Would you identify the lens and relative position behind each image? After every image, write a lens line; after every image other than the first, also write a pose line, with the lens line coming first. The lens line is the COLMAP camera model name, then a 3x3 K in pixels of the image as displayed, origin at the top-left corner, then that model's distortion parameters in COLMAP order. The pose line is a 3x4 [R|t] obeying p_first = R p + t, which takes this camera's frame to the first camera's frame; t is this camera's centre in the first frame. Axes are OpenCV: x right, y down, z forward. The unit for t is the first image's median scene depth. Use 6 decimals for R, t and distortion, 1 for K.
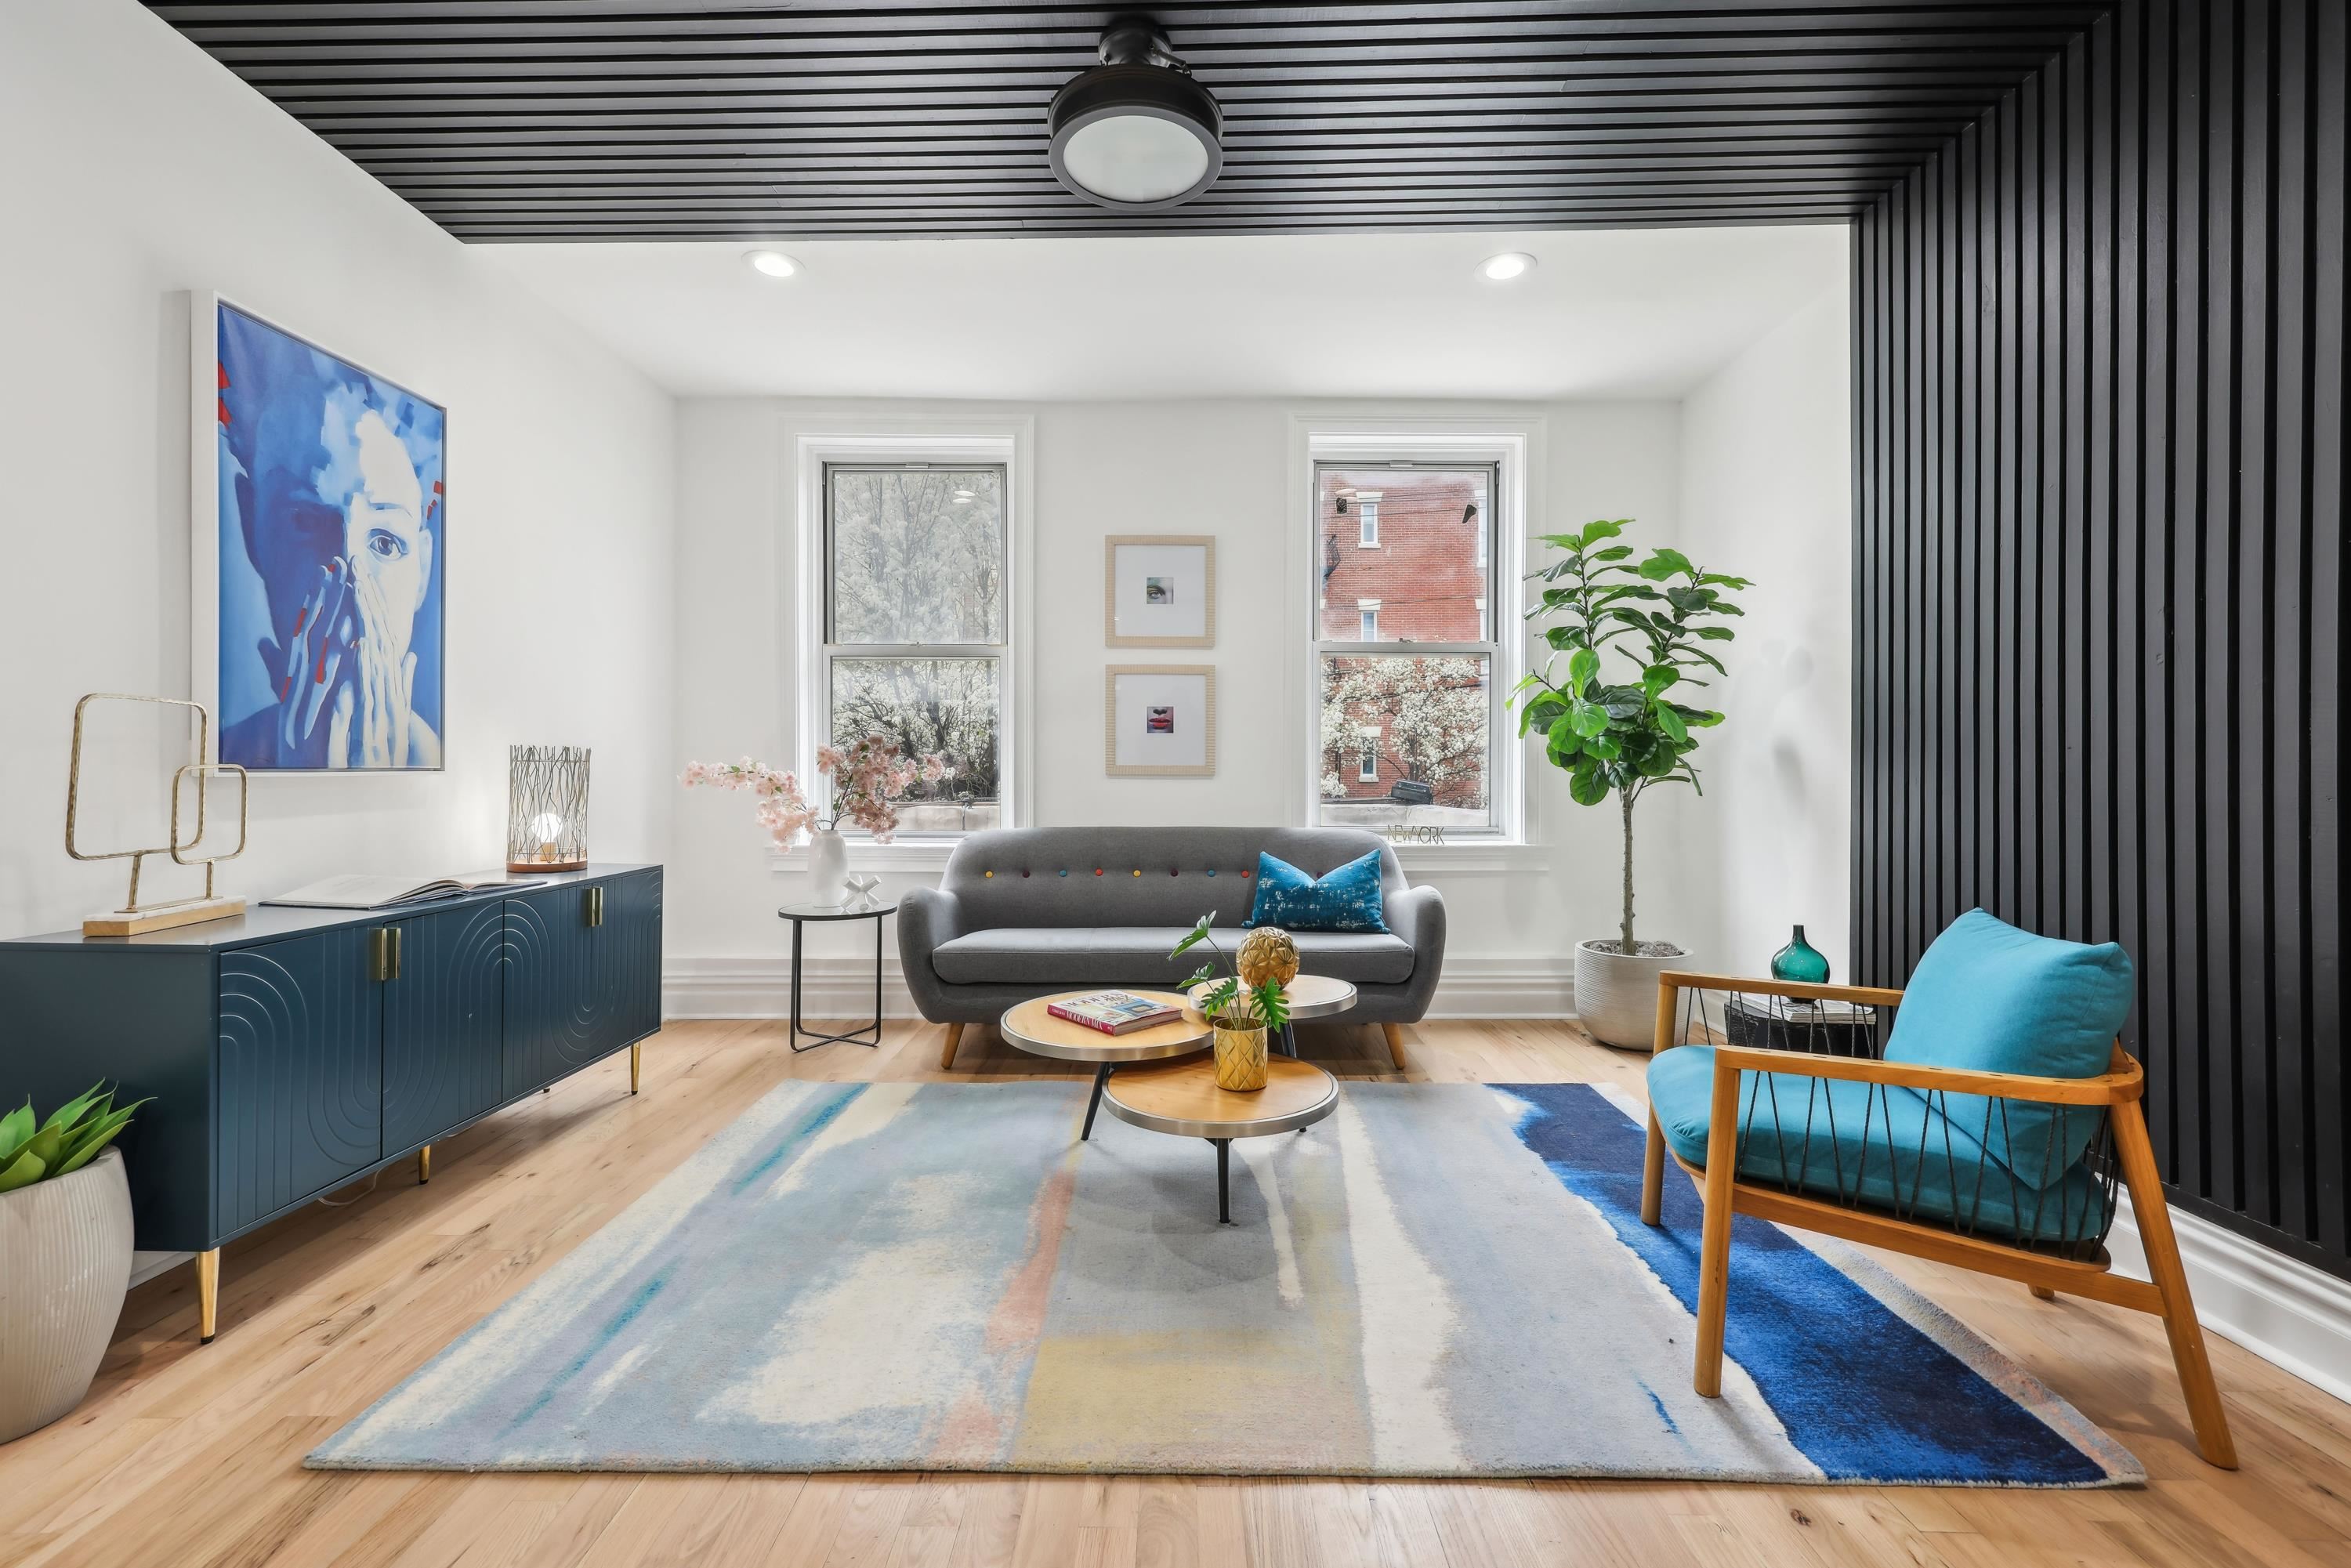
lens RADIAL K [[1004.1, 0, 1183.3], [0, 1004.1, 779.8], [0, 0, 1]] dist [0.012442, 0.000723]
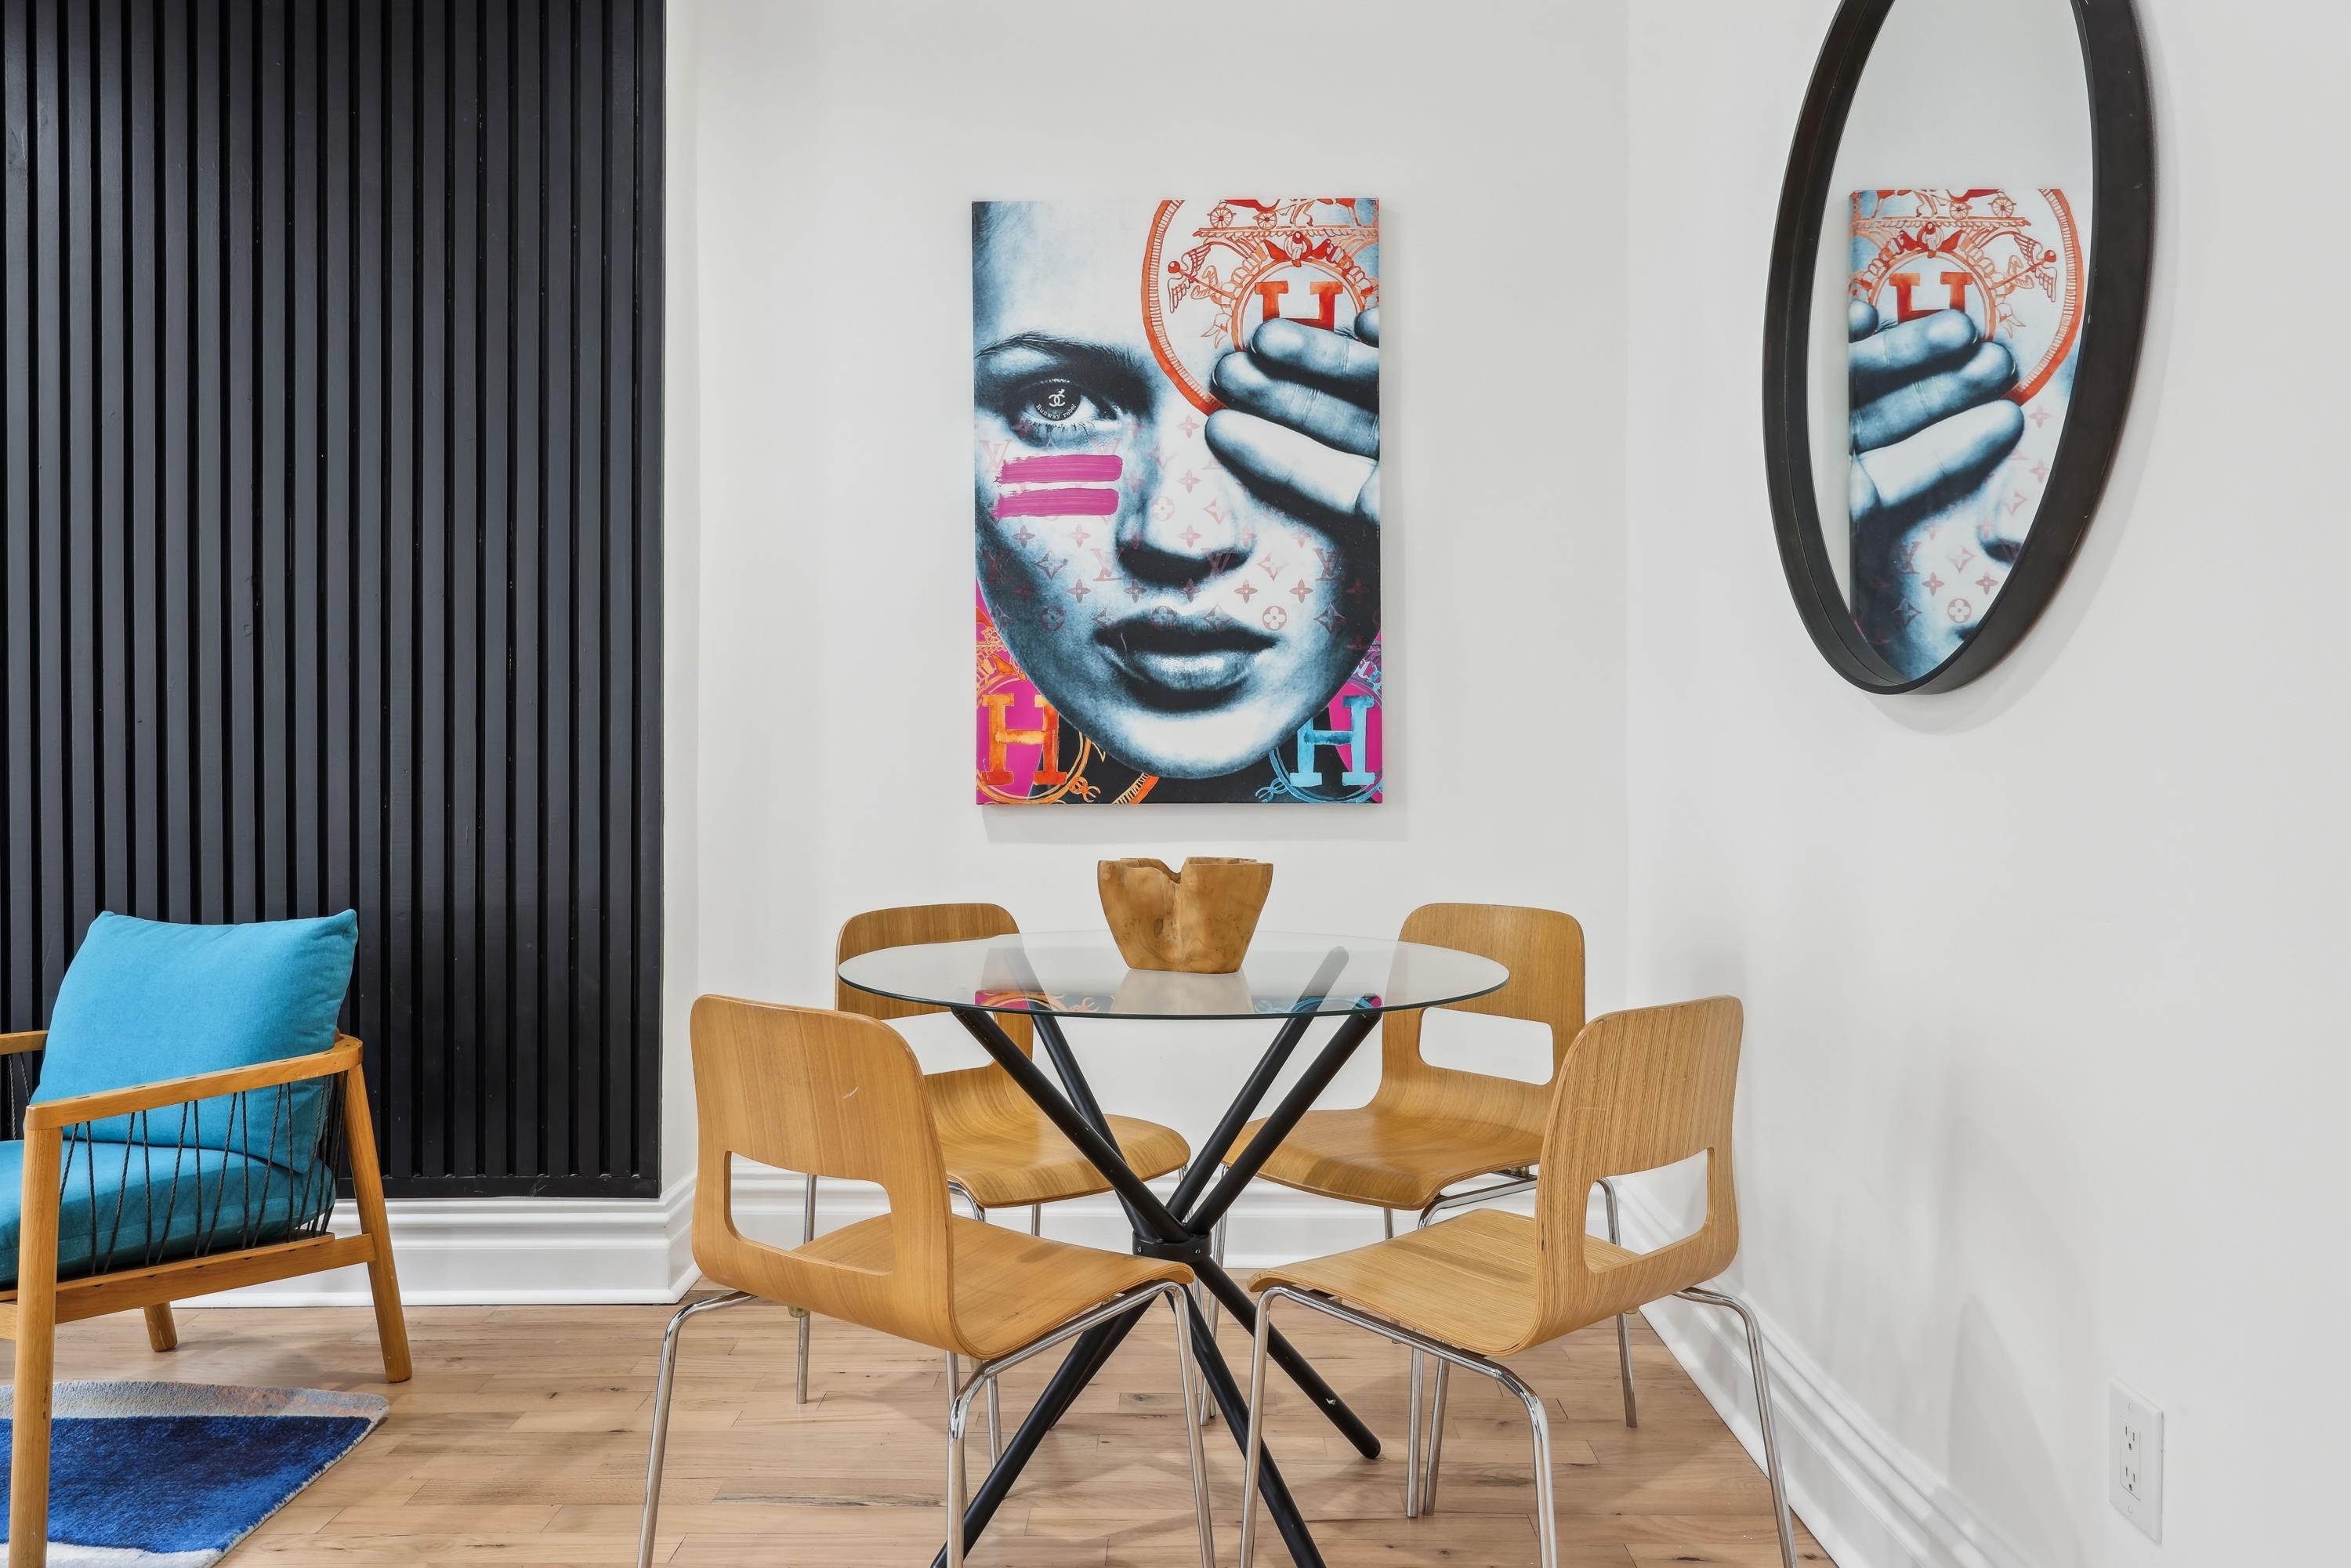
lens RADIAL K [[1648.6, 0, 1153.2], [0, 1648.6, 787.1], [0, 0, 1]] dist [0.018657, 0.001336]
pose [[0.028038, -0.018455, 0.999436, -0.450006], [0.019189, 0.999655, 0.017921, 0.014638], [-0.999423, 0.018675, 0.028382, 0.089003]]
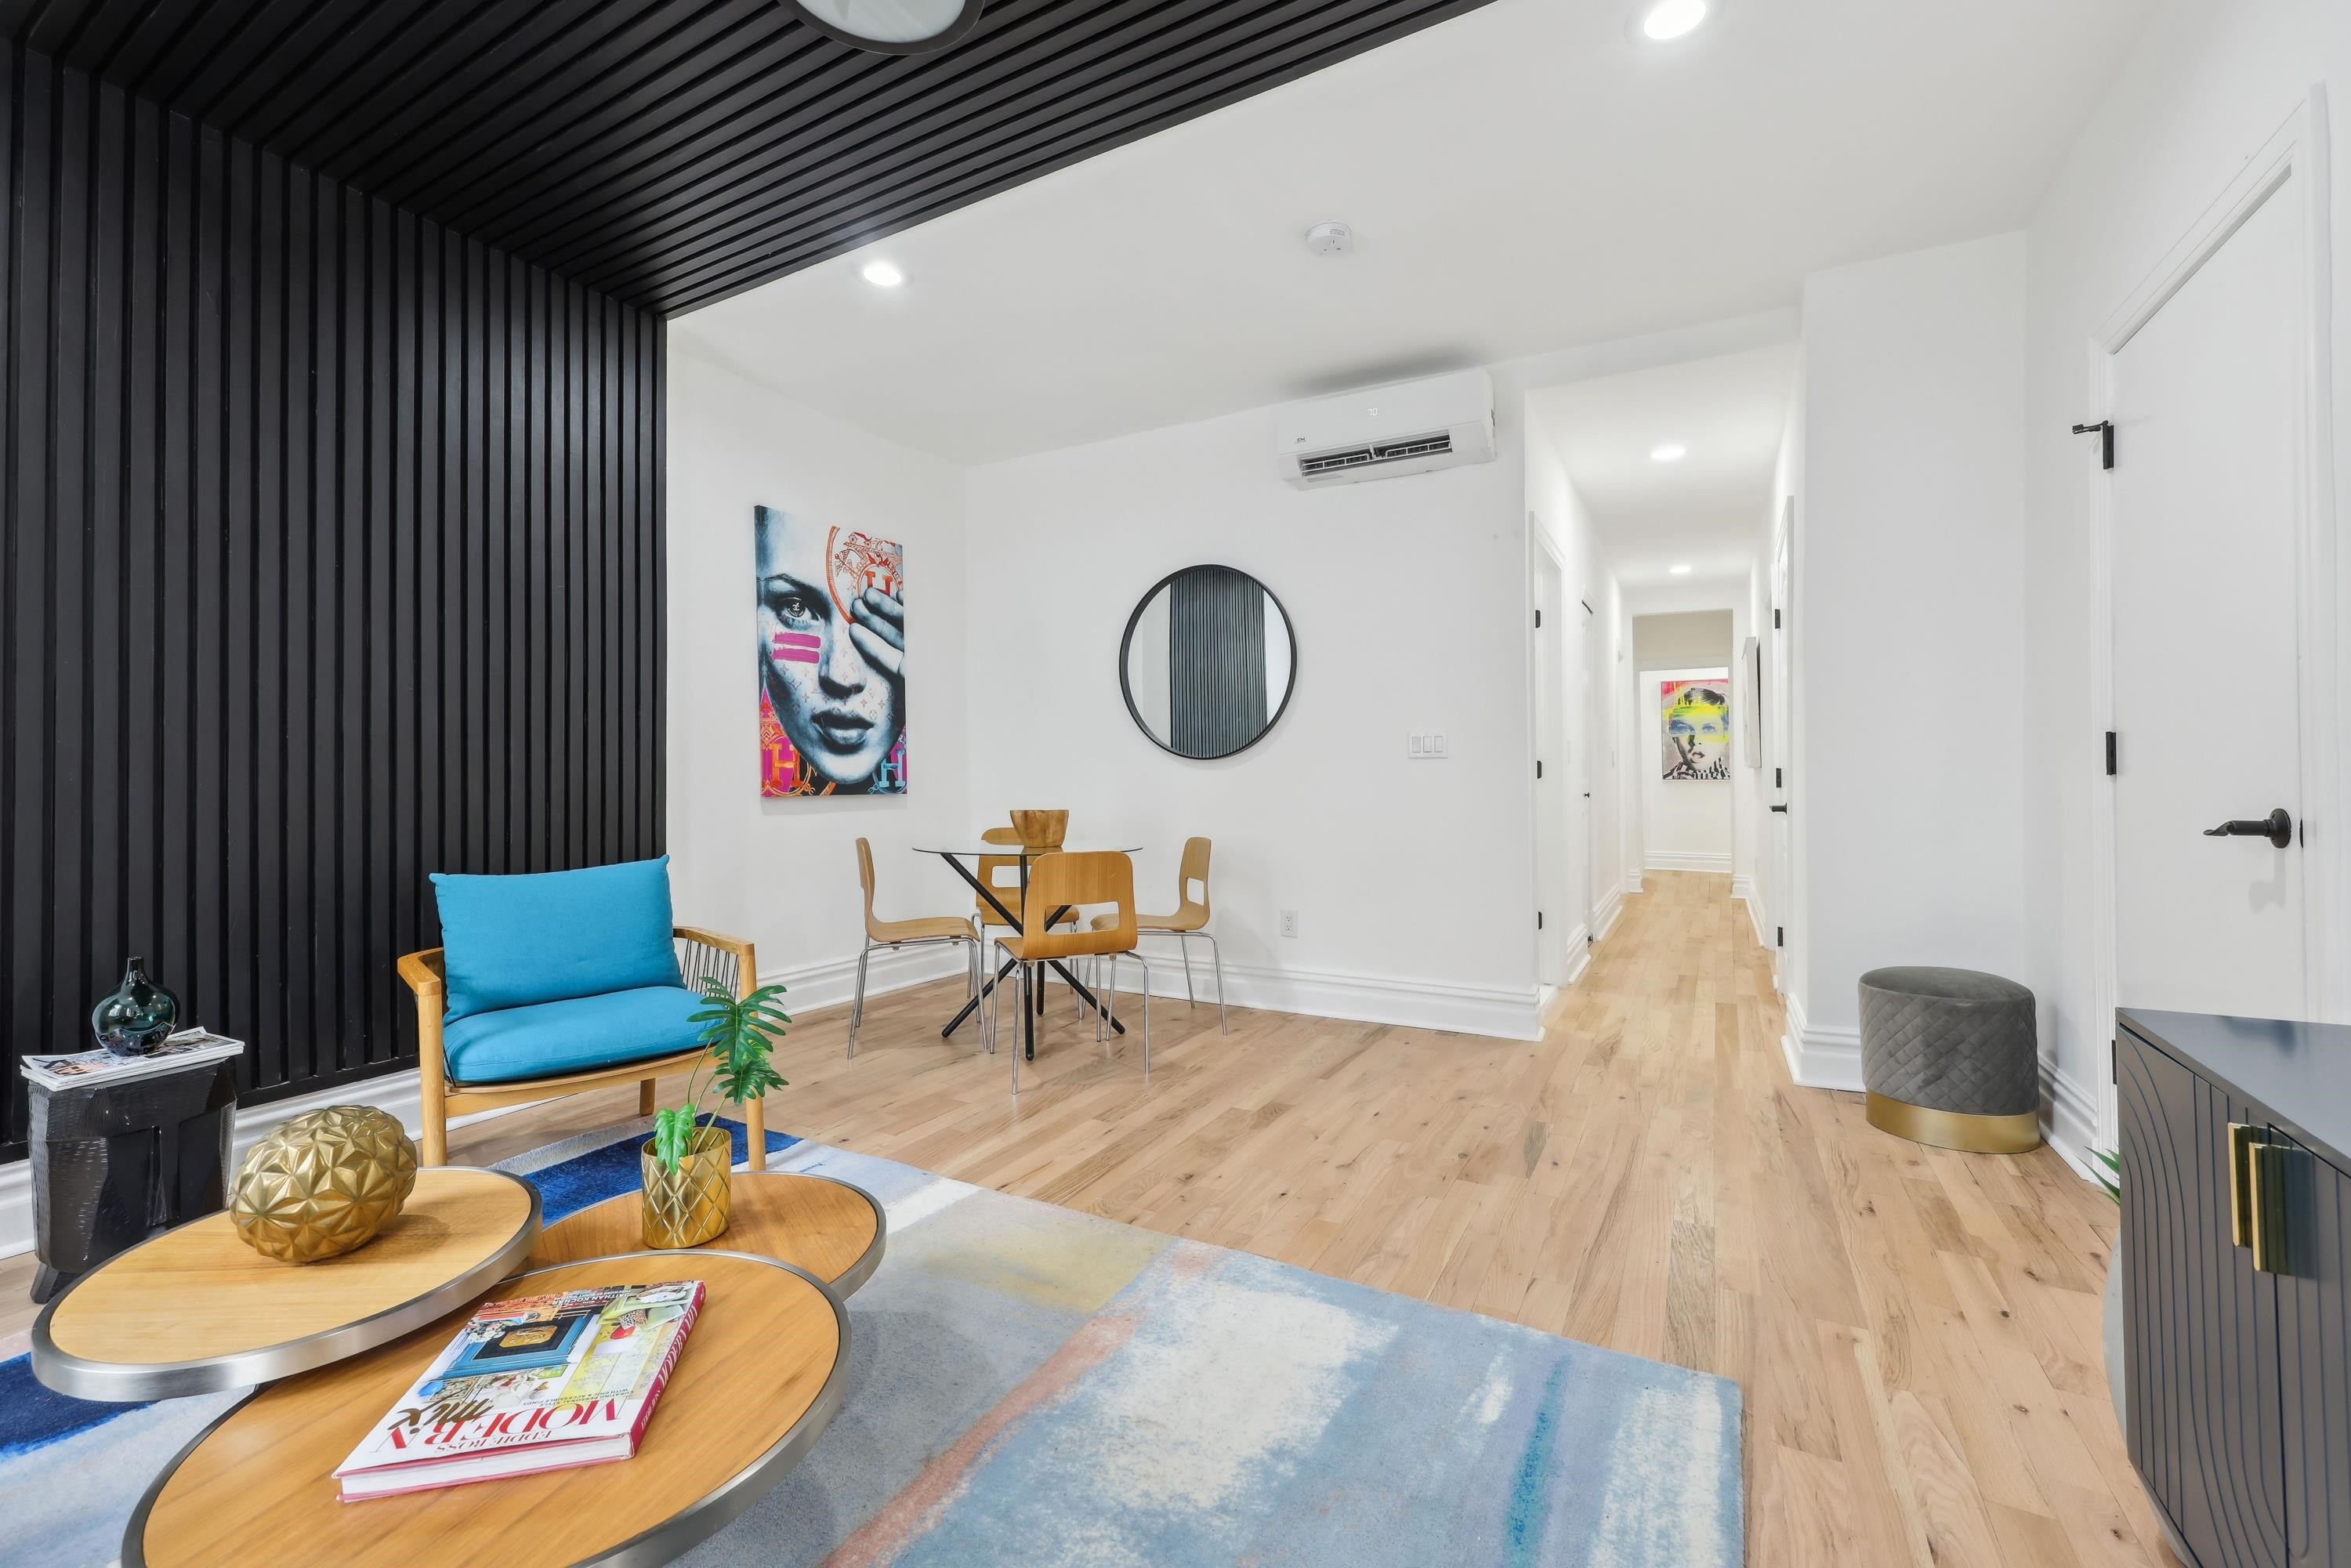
lens RADIAL K [[961.9, 0, 1149.4], [0, 961.9, 773.8], [0, 0, 1]] dist [0.010281, 0.000101]
pose [[-0.853672, -0.001576, 0.520809, -0.503928], [0.006627, 0.999882, 0.013889, -0.006613], [-0.520769, 0.015309, -0.853561, 1.290449]]
